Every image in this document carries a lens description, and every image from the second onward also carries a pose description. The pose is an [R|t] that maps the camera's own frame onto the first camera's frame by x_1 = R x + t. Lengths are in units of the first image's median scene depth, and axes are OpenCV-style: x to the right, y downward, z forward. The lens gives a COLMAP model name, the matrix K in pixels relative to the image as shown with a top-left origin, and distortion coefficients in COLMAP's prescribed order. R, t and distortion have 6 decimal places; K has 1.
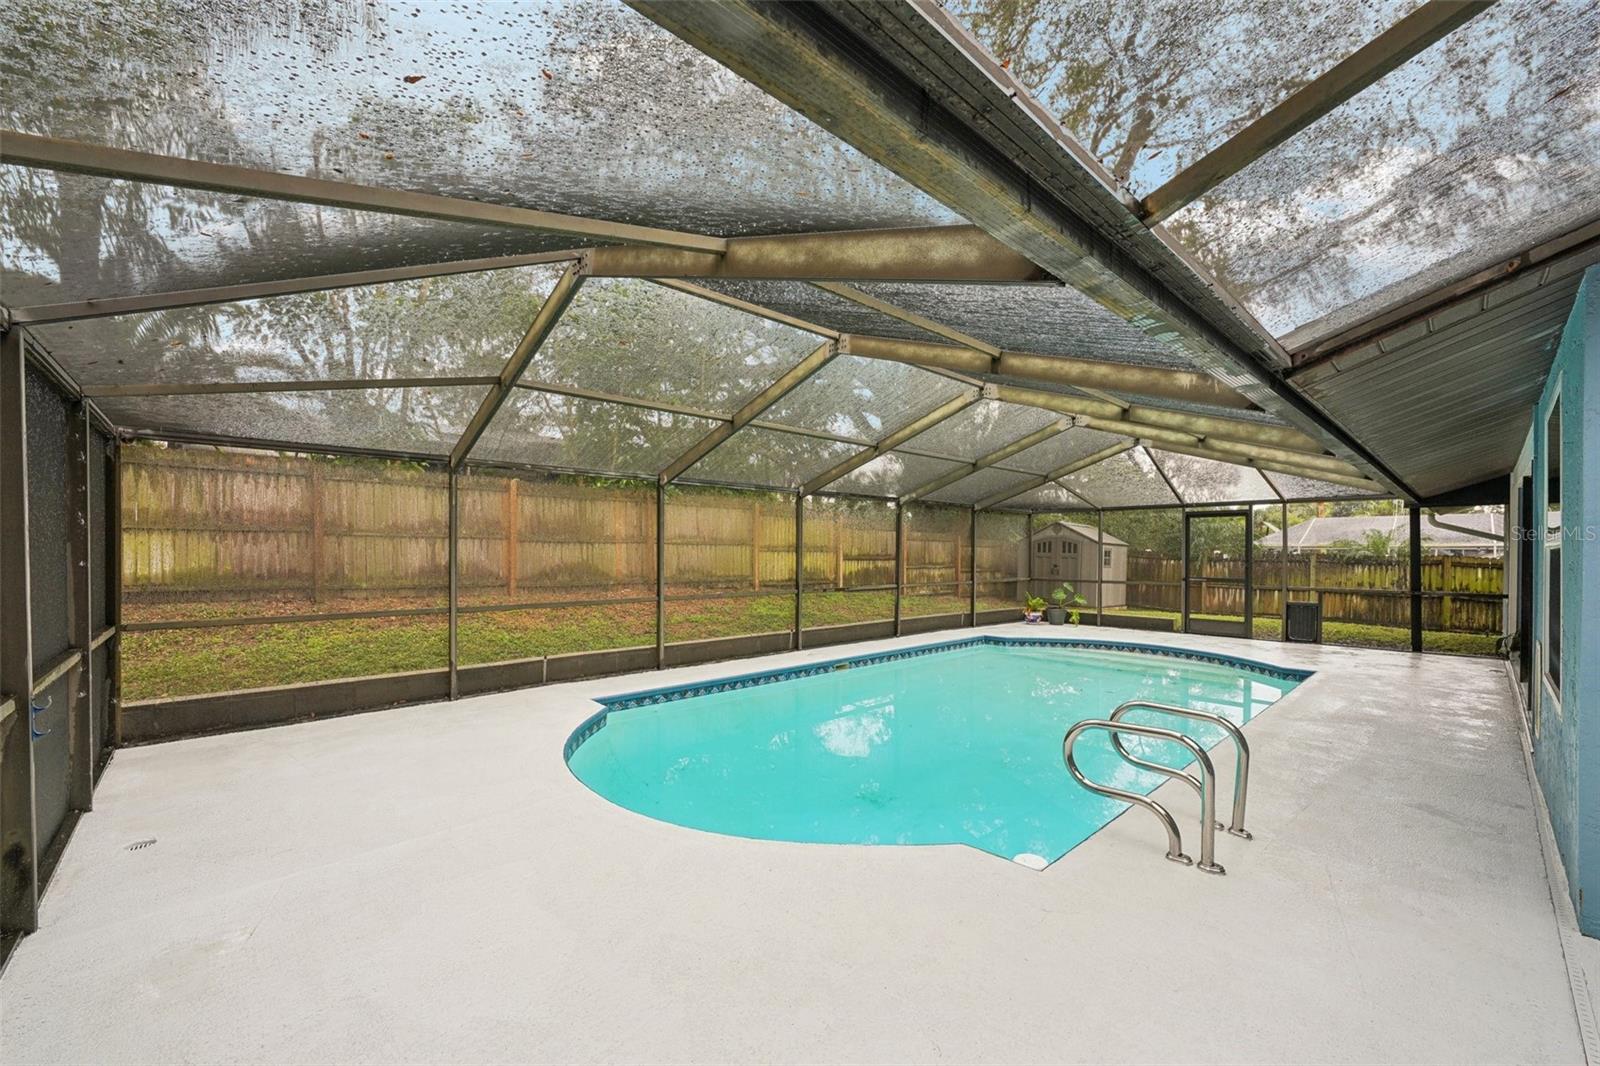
lens RADIAL K [[641.3, 0, 801.8], [0, 641.3, 557.0], [0, 0, 1]] dist [-0.000970, 0.000015]
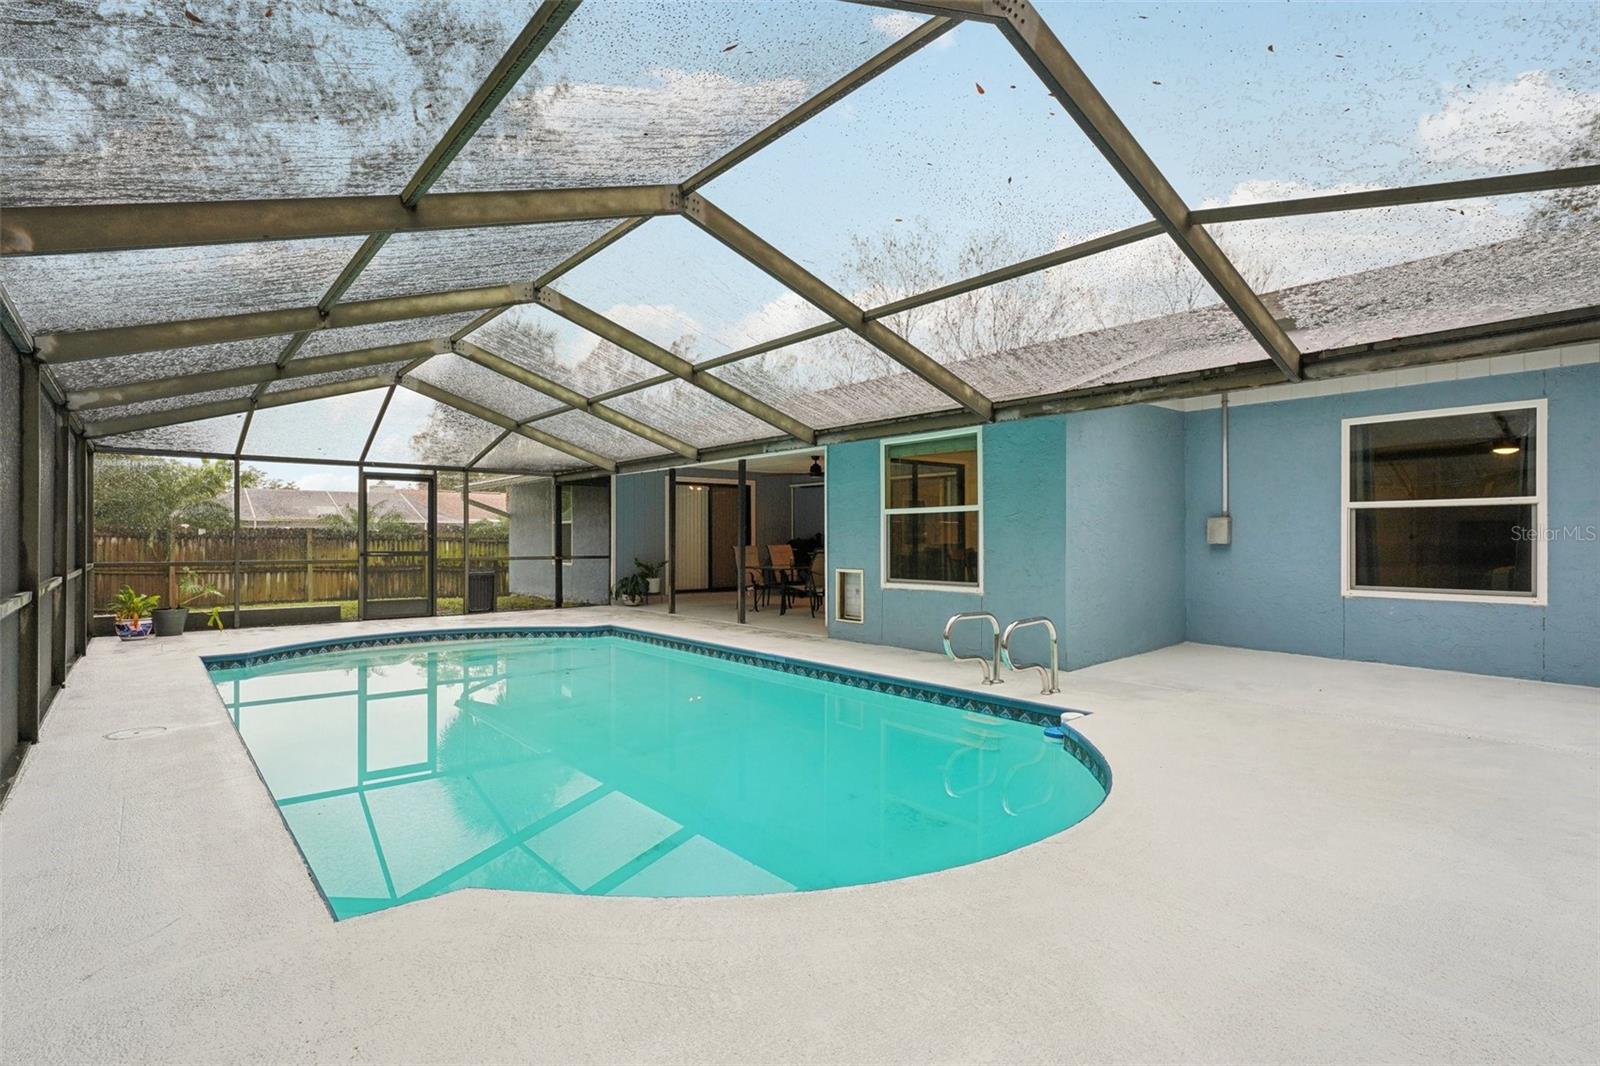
lens RADIAL K [[786.0, 0, 800.0], [0, 786.0, 533.0], [0, 0, 1]] dist [-0.000896, 0.000252]
pose [[0.055119, 0.003550, 0.998473, -0.335483], [0.008716, 0.999954, -0.004036, 0.014986], [-0.998442, 0.008925, 0.055086, 0.352106]]
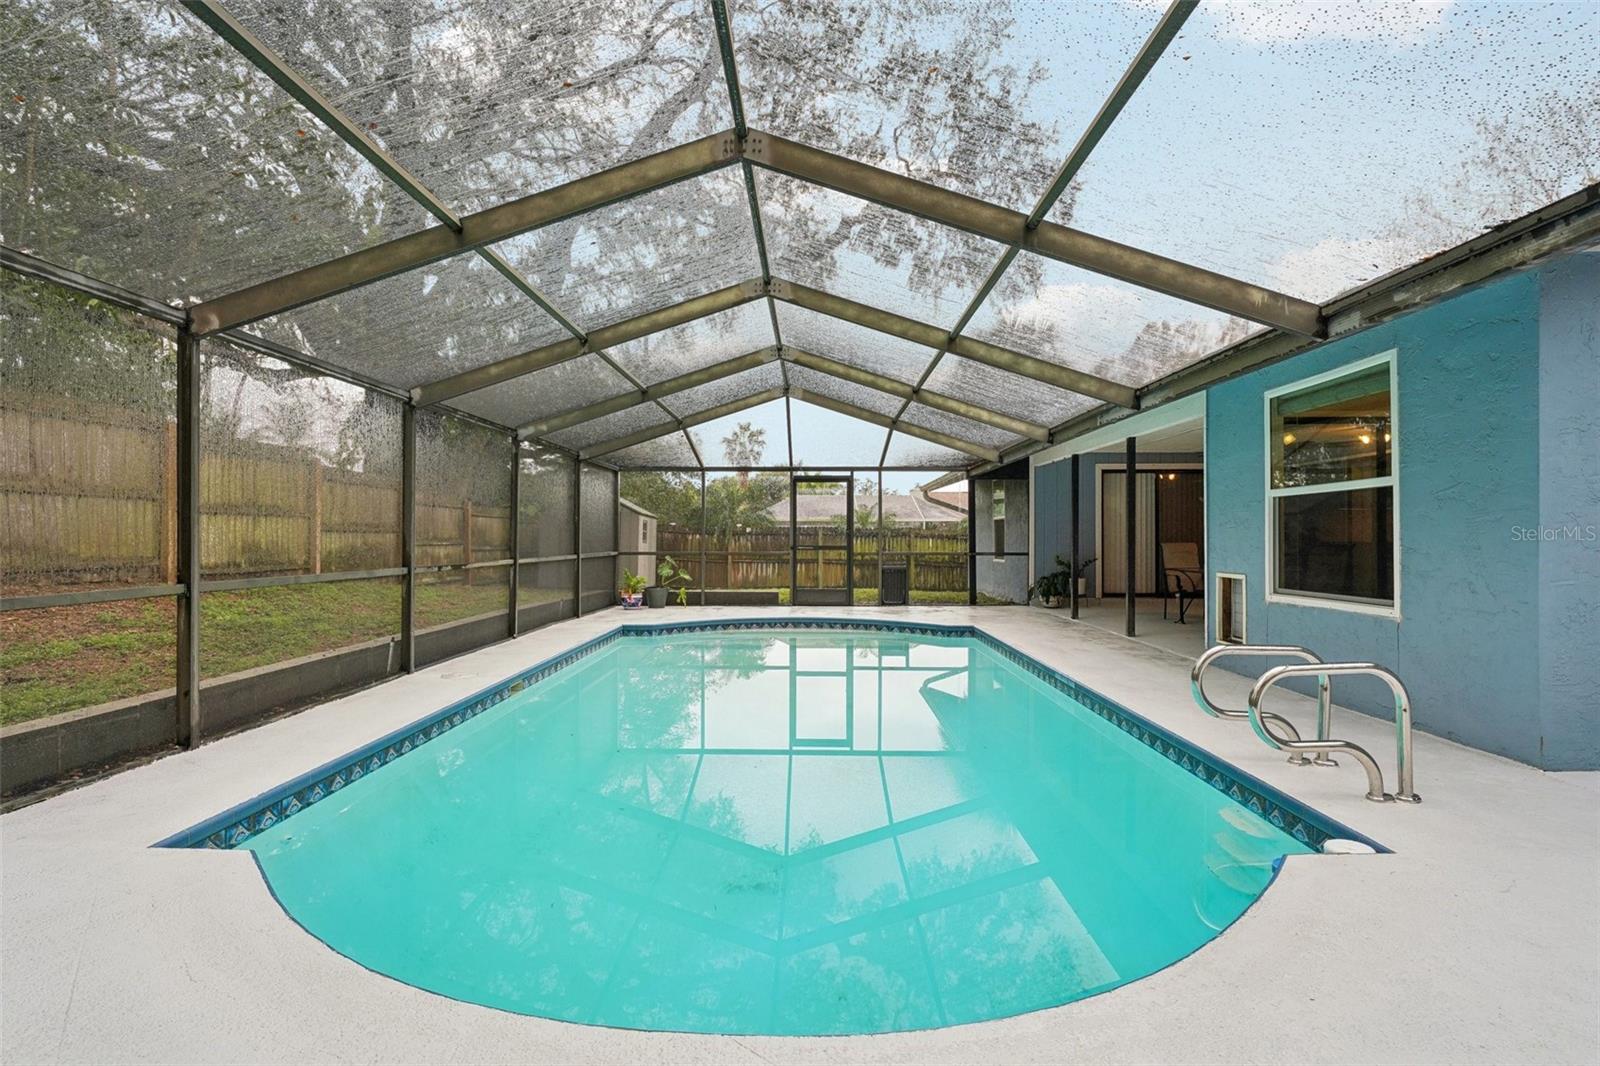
lens RADIAL K [[772.7, 0, 800.0], [0, 772.7, 533.0], [0, 0, 1]] dist [0.003493, 0.000720]
pose [[0.694474, 0.000191, 0.719518, -0.186249], [0.008284, 0.999932, -0.008261, 0.020384], [-0.719470, 0.011697, 0.694425, 0.190596]]
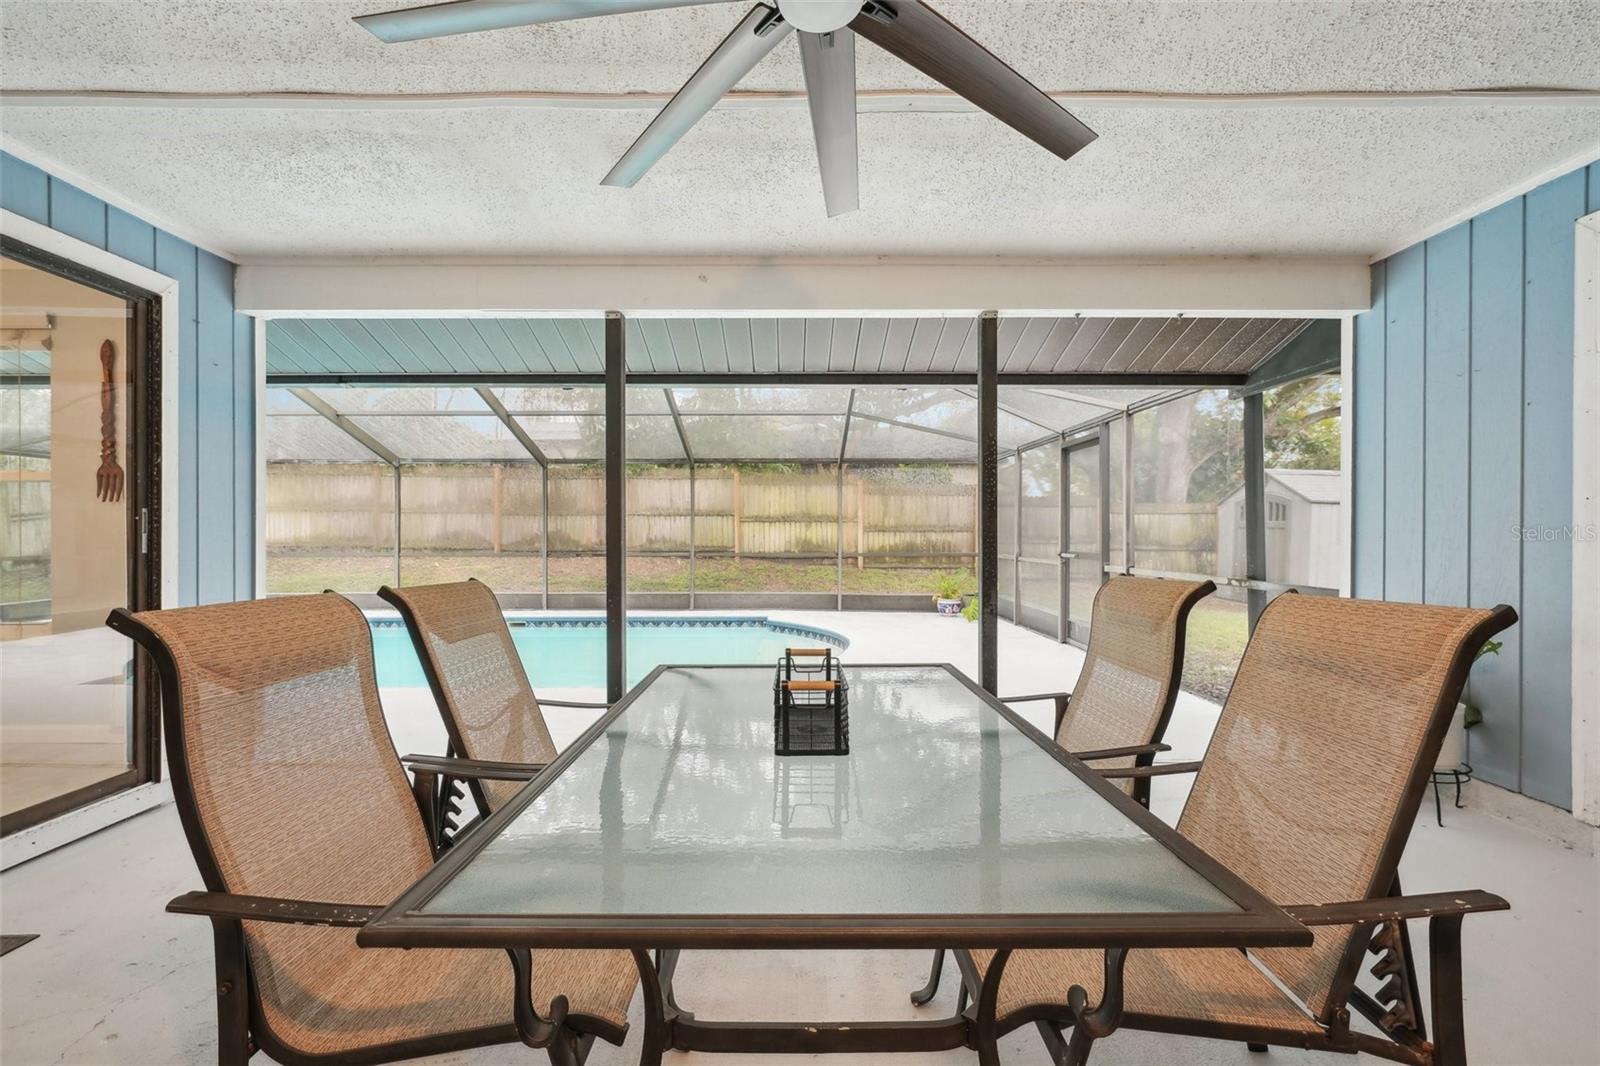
lens RADIAL K [[706.6, 0, 800.0], [0, 706.6, 533.0], [0, 0, 1]] dist [-0.001406, -0.000015]
pose [[0.738011, -0.006772, -0.674755, 0.792868], [-0.001731, 0.999927, -0.011929, 0.022828], [0.674787, 0.009971, 0.737946, 0.298723]]
